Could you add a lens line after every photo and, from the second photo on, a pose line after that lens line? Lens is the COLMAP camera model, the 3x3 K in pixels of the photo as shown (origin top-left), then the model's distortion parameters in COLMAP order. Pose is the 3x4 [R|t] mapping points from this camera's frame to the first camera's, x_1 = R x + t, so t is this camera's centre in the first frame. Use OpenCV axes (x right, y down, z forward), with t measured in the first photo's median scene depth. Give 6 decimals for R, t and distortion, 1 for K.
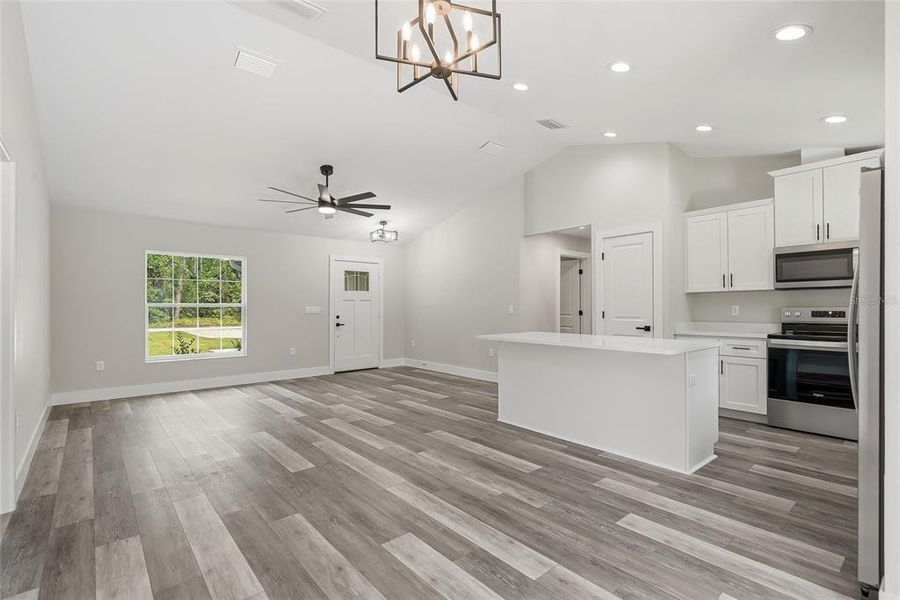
lens RADIAL K [[415.8, 0, 456.3], [0, 415.8, 312.2], [0, 0, 1]] dist [0.003211, 0.000417]
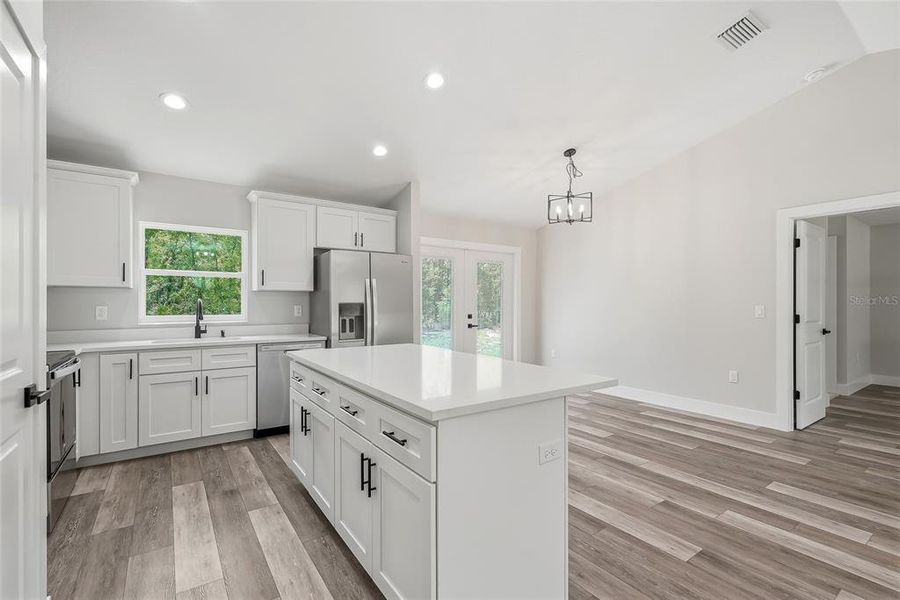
lens RADIAL K [[408.5, 0, 455.4], [0, 408.5, 302.4], [0, 0, 1]] dist [0.006530, -0.001788]
pose [[-0.995034, 0.002743, 0.099494, 0.187818], [0.003799, 0.999939, 0.010419, -0.030828], [-0.099460, 0.010746, -0.994984, 1.561369]]
